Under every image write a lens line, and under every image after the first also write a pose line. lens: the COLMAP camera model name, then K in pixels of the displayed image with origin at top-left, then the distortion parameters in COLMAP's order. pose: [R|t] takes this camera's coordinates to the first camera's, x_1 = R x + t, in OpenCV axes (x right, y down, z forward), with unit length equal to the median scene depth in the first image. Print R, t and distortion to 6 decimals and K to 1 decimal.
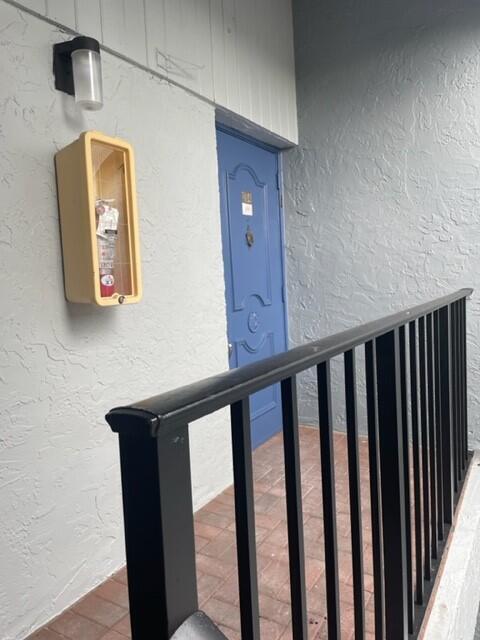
lens RADIAL K [[487.8, 0, 239.0], [0, 487.8, 321.0], [0, 0, 1]] dist [0.016573, -0.000838]
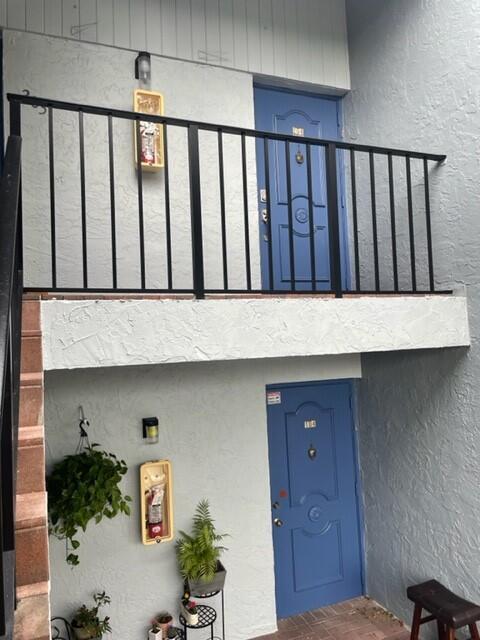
lens RADIAL K [[487.8, 0, 239.1], [0, 487.8, 318.4], [0, 0, 1]] dist [0.016573, -0.000838]
pose [[0.801547, -0.012087, -0.597810, 0.831216], [-0.046581, 0.995495, -0.082583, 0.488275], [0.596115, 0.094041, 0.797373, -0.256809]]
